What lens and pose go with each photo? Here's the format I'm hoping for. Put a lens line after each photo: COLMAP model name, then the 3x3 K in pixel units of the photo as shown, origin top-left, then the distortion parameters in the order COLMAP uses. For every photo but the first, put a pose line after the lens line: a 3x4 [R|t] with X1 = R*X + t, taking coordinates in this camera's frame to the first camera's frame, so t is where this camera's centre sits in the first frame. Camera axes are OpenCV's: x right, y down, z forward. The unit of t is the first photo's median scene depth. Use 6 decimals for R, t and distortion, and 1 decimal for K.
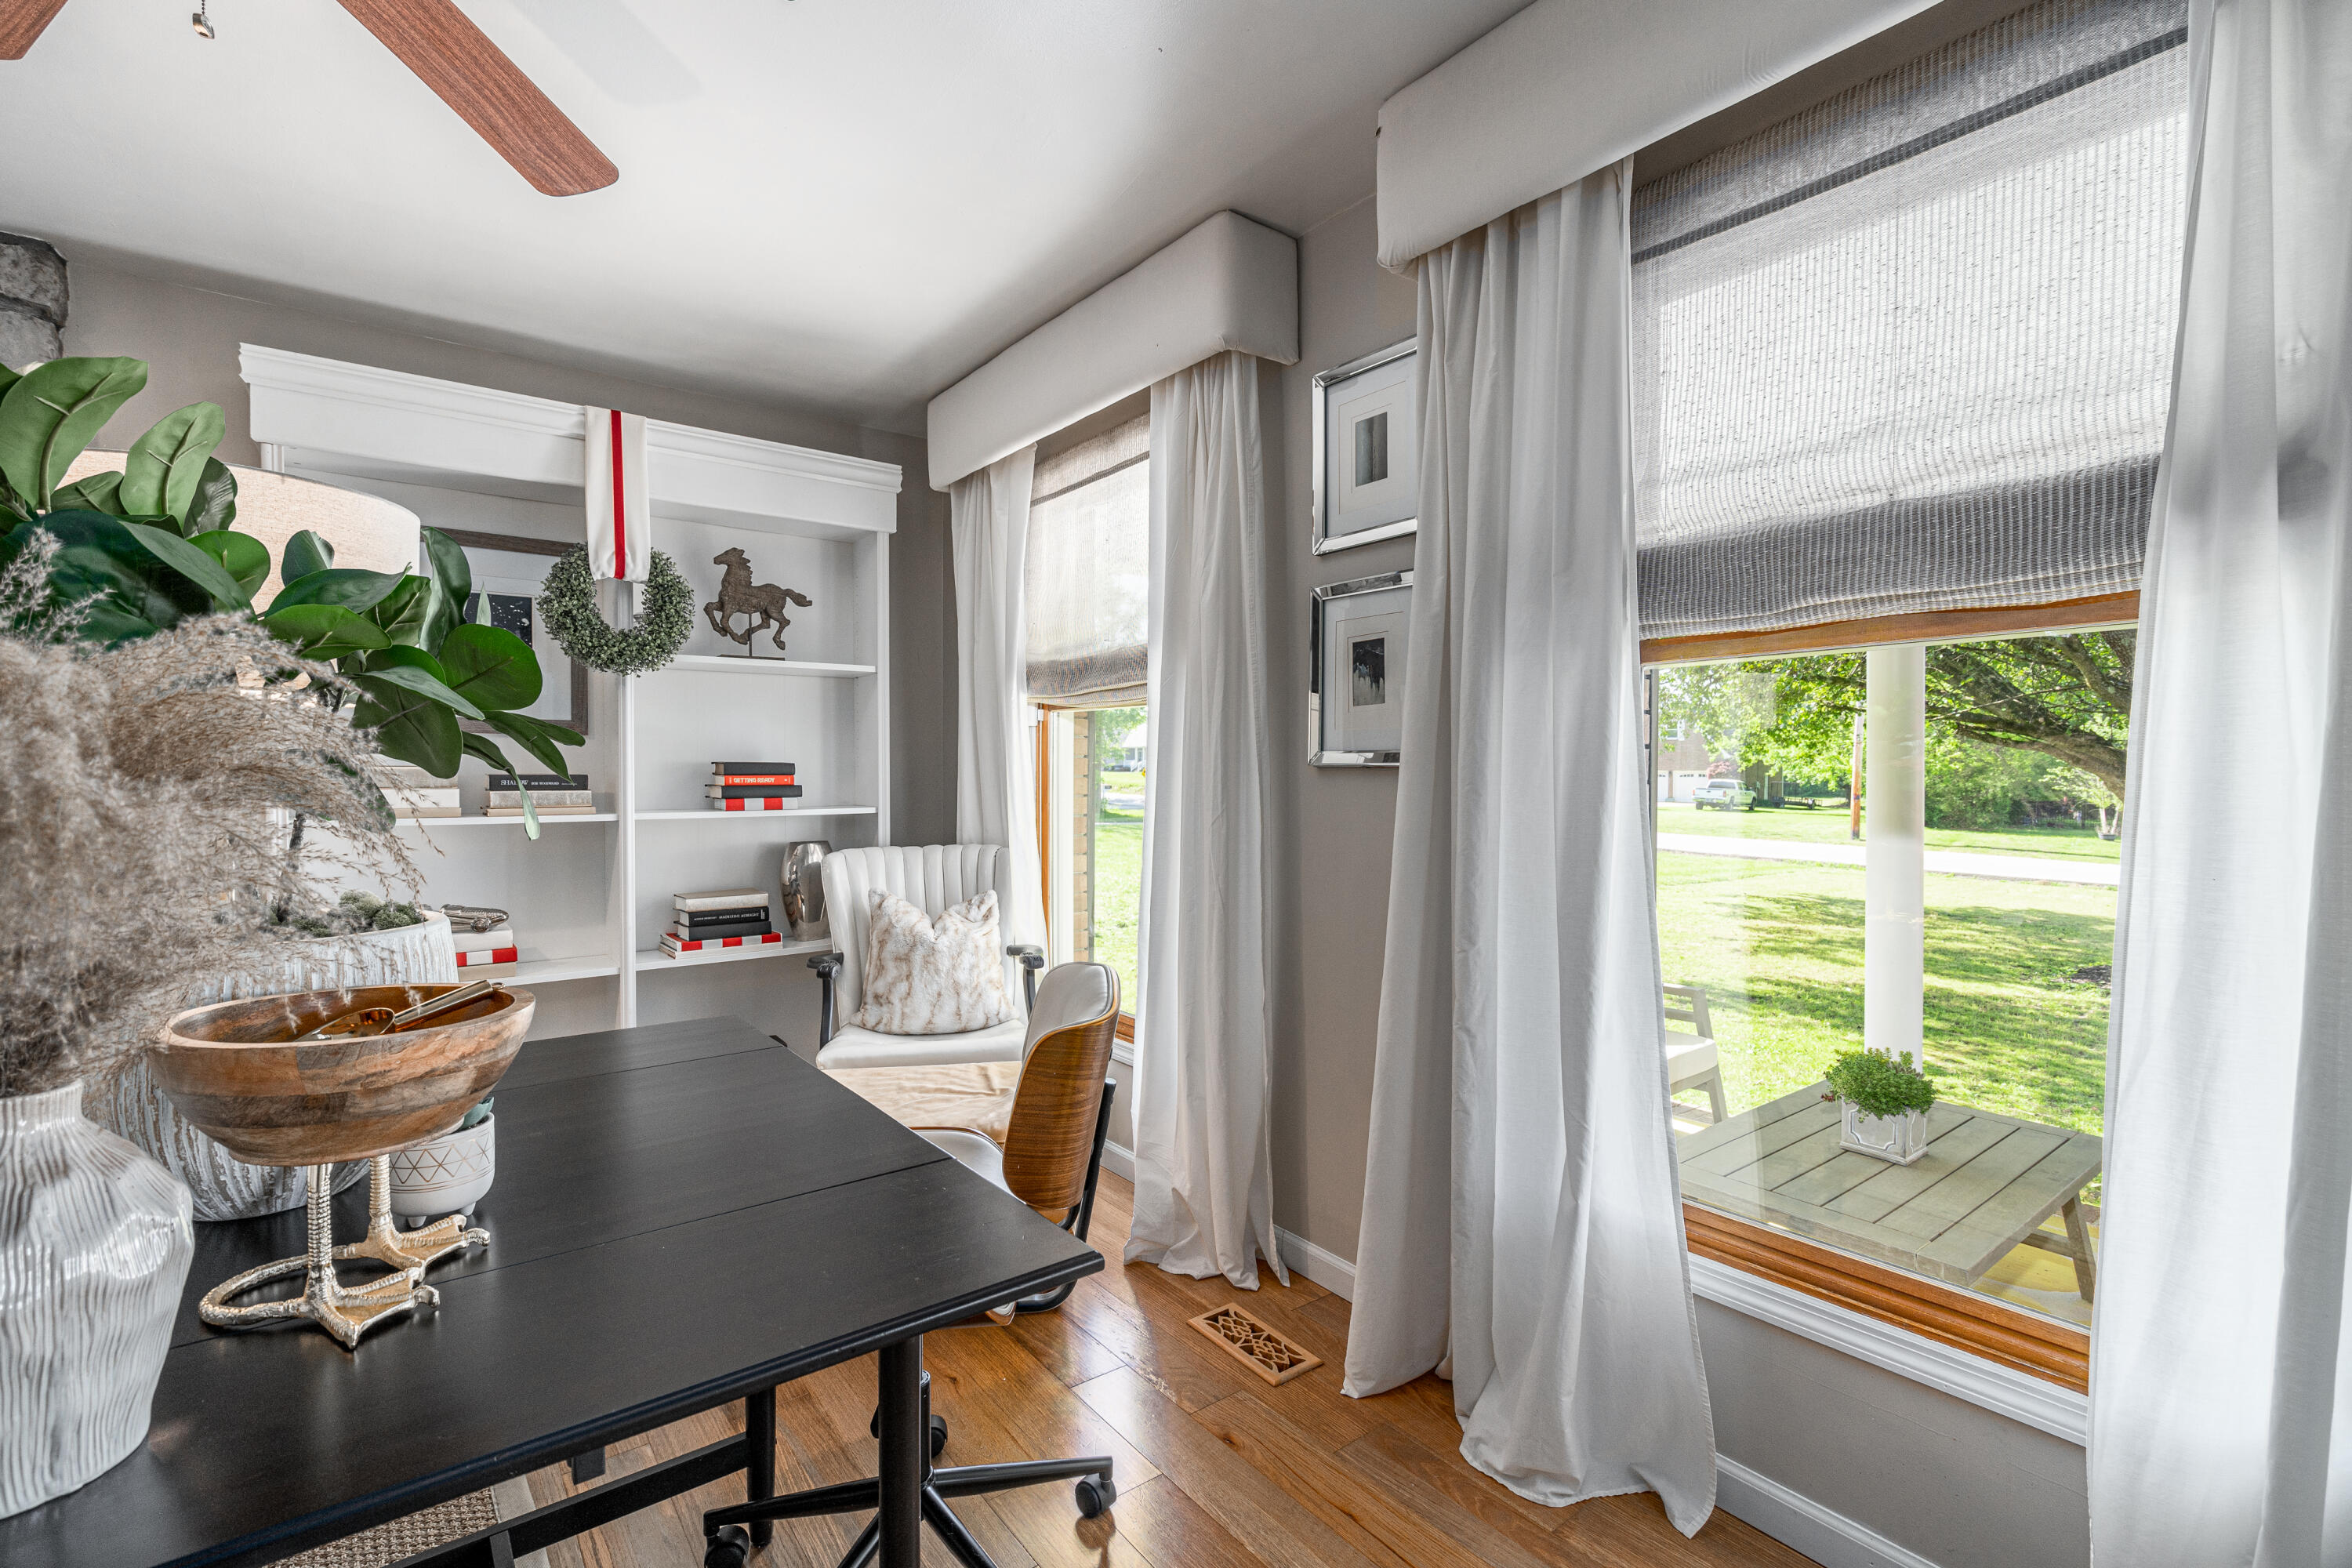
lens RADIAL K [[1042.4, 0, 1176.5], [0, 1042.4, 784.6], [0, 0, 1]] dist [-0.006458, 0.002166]
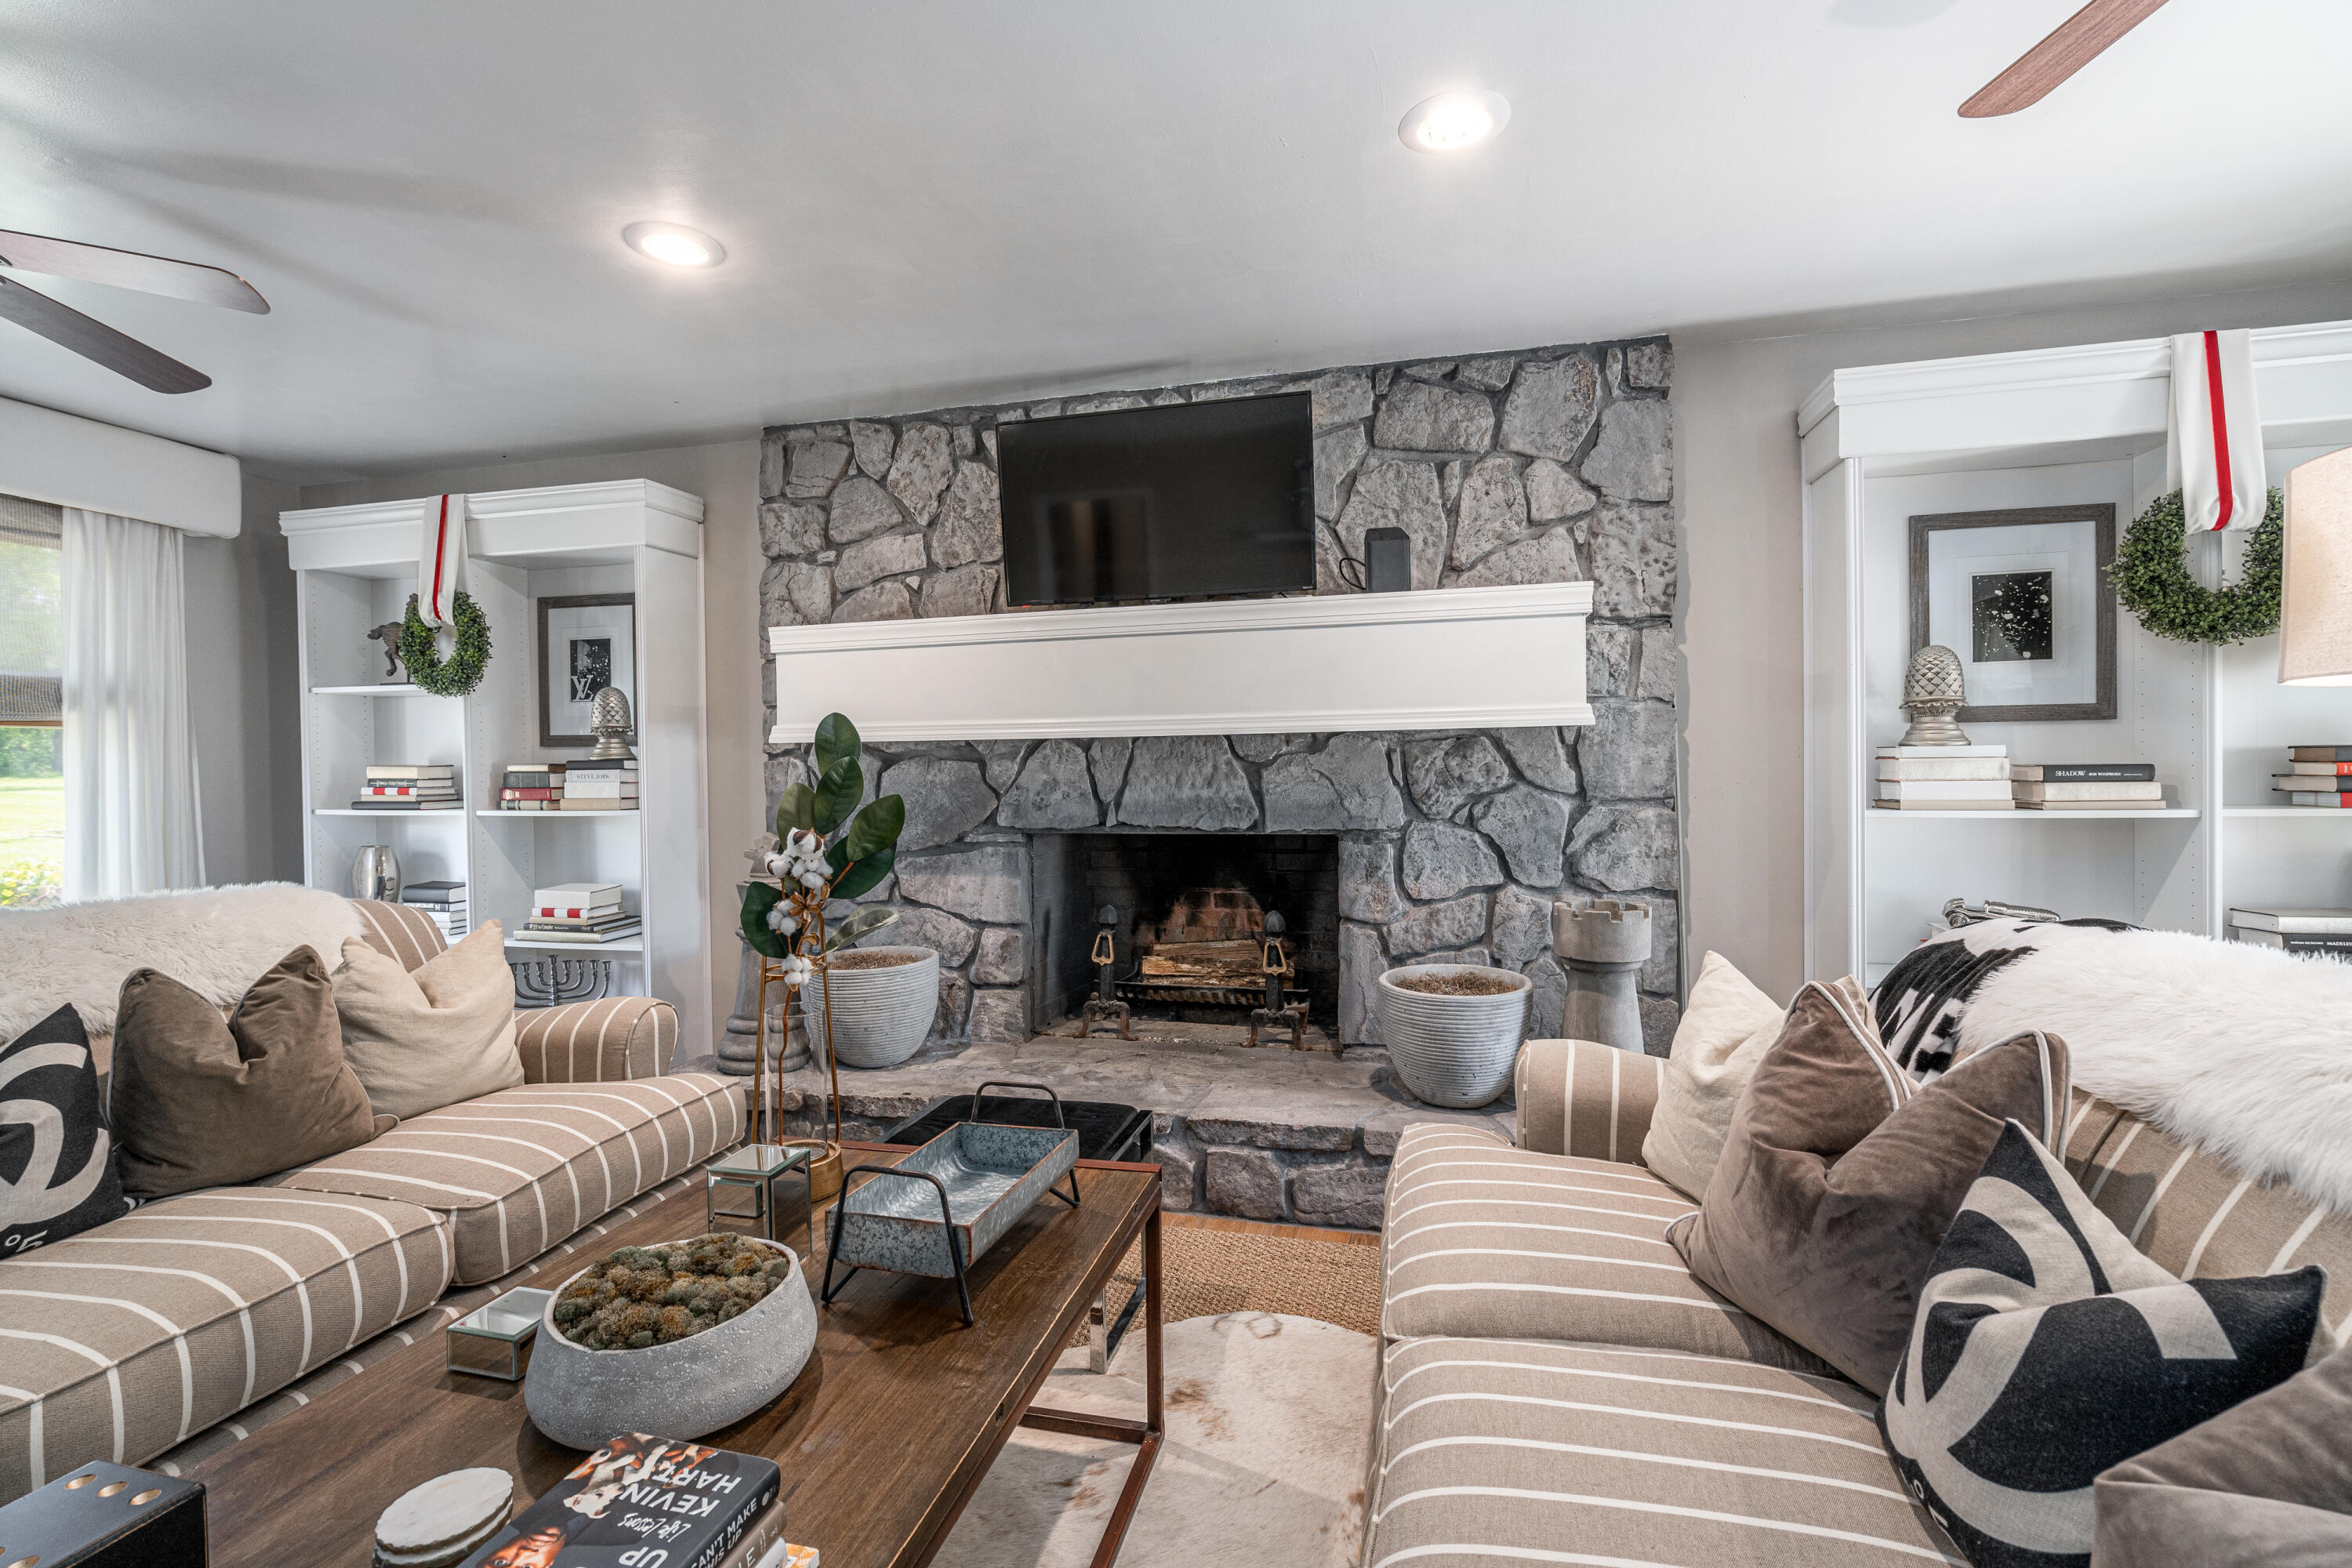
lens RADIAL K [[1042.4, 0, 1184.5], [0, 1042.4, 785.5], [0, 0, 1]] dist [-0.006458, 0.002166]
pose [[0.630323, -0.007008, -0.776302, -0.401500], [0.006633, 0.999971, -0.003642, 0.006292], [0.776305, -0.002853, 0.630351, -0.172934]]
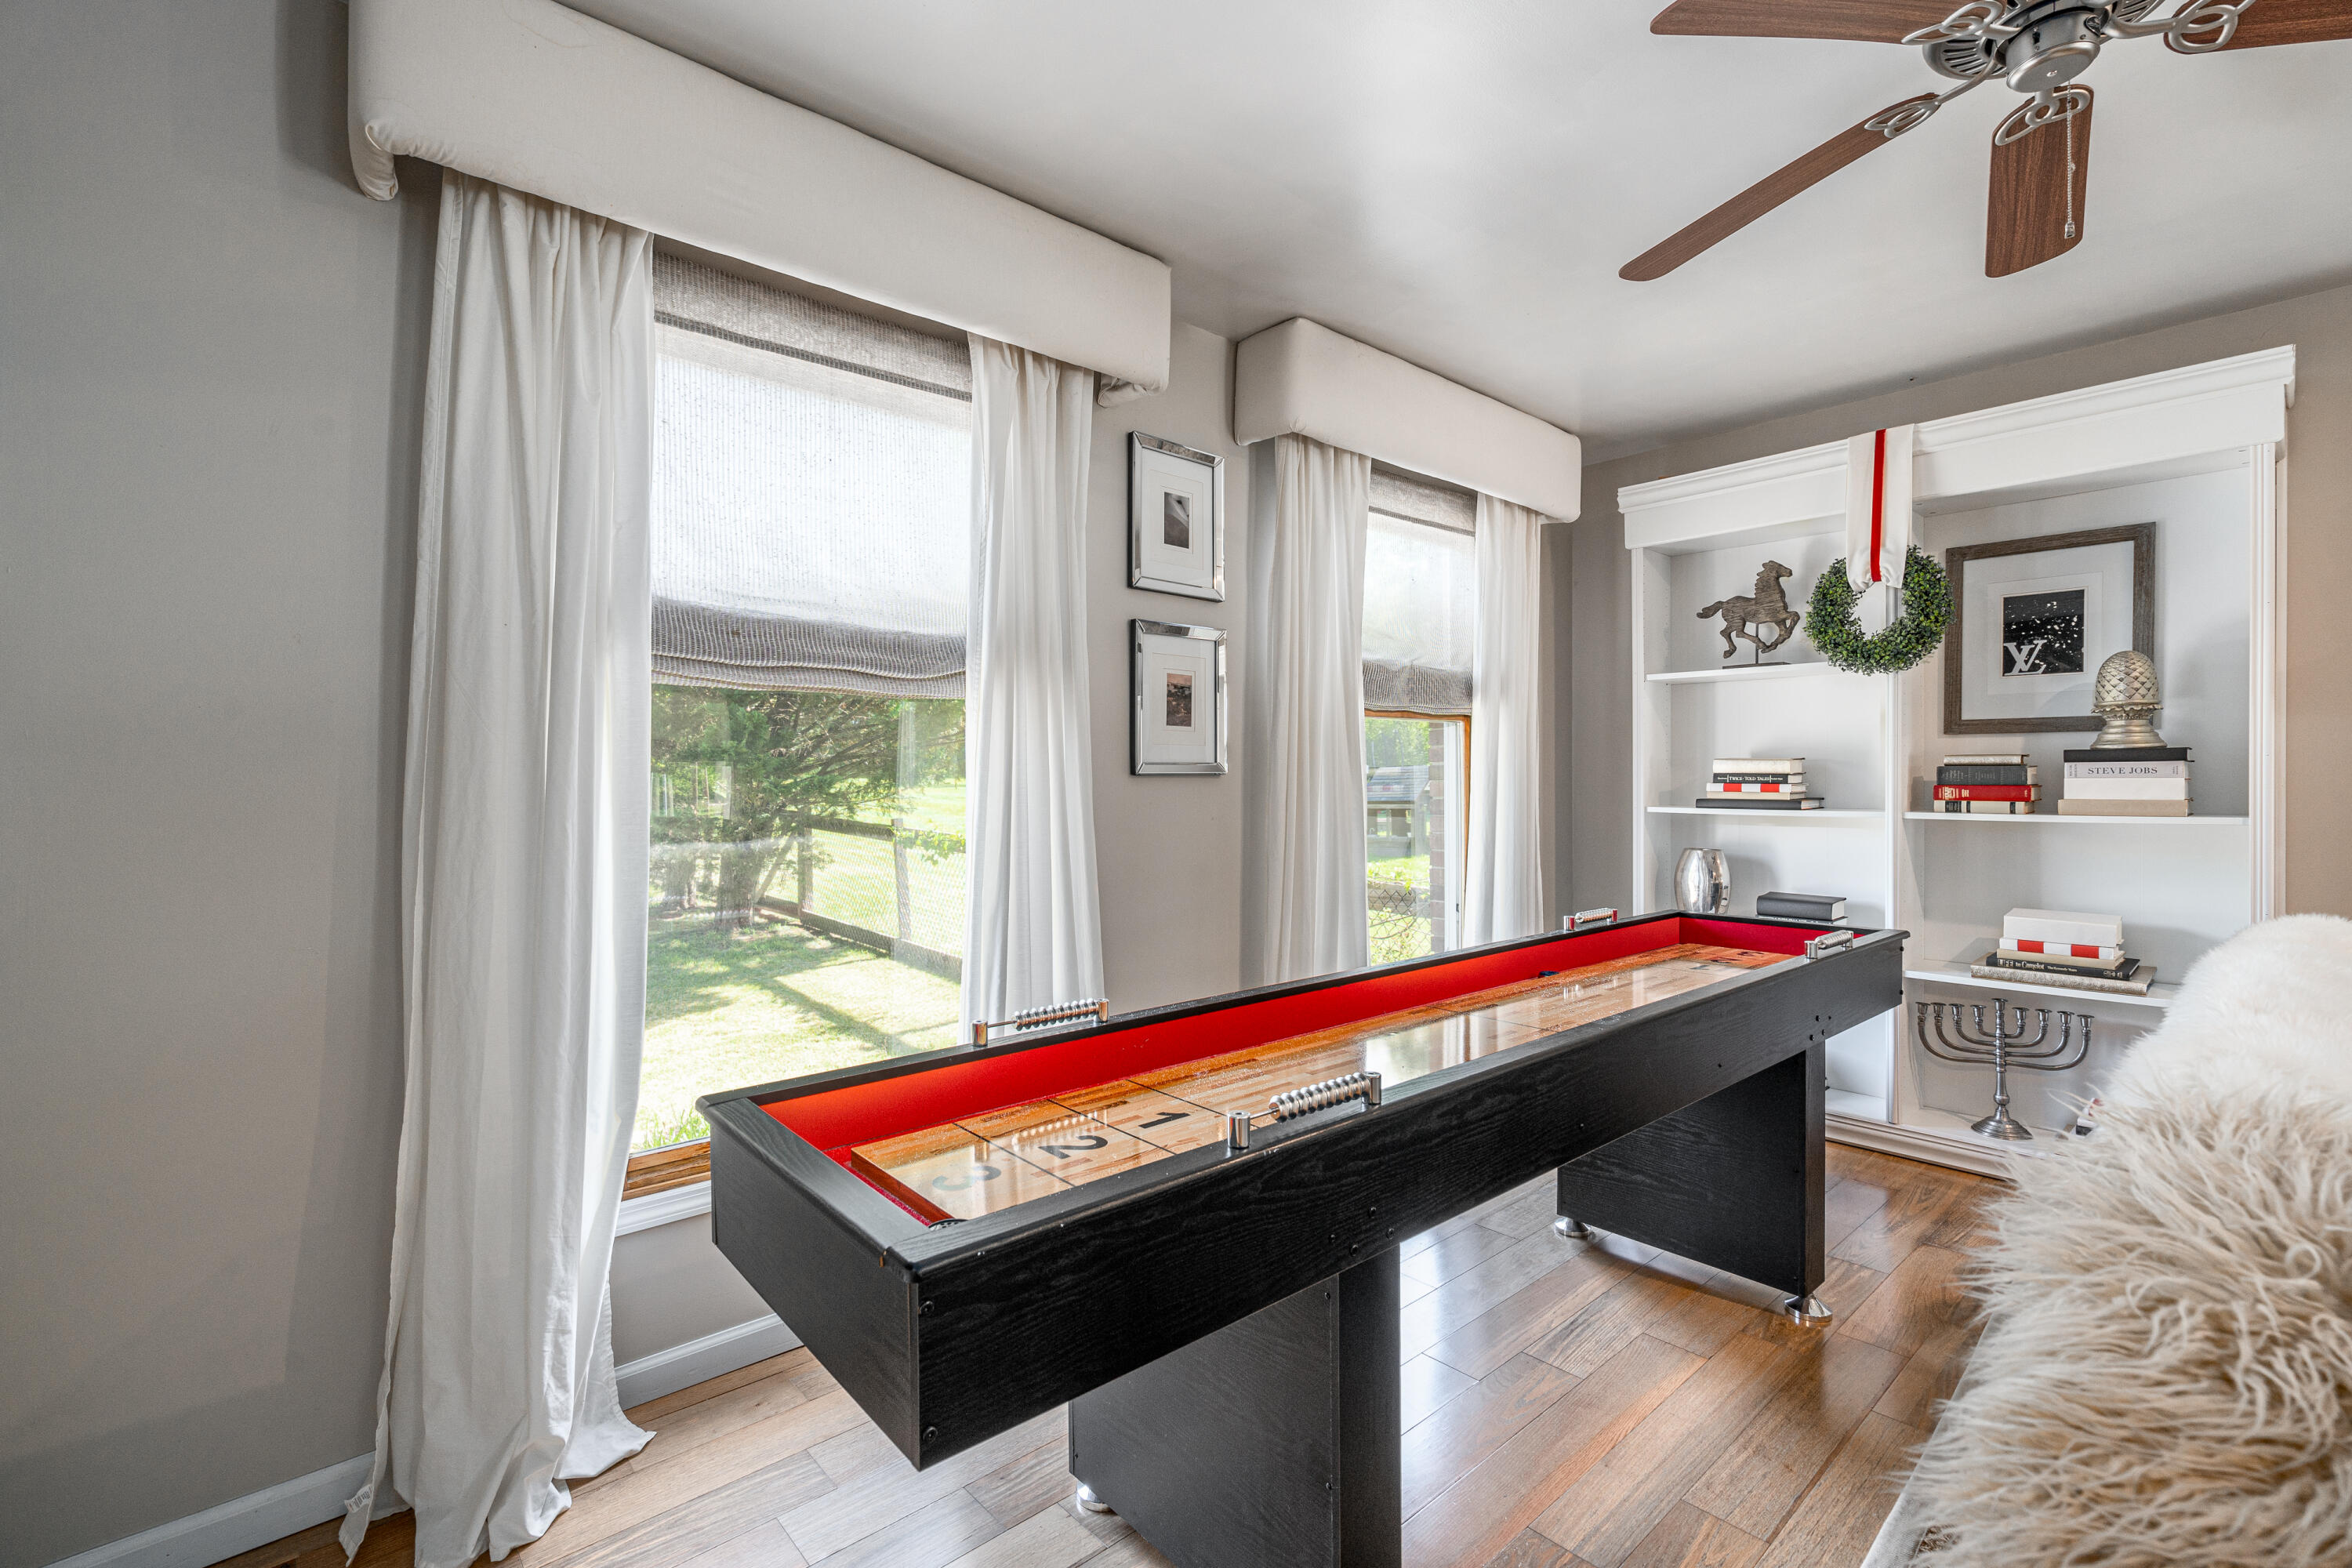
lens RADIAL K [[1042.4, 0, 1170.6], [0, 1042.4, 784.6], [0, 0, 1]] dist [-0.006458, 0.002166]
pose [[0.082127, -0.007652, -0.996593, -0.954106], [-0.008656, 0.999927, -0.008391, 0.013944], [0.996584, 0.009315, 0.082055, -0.853791]]
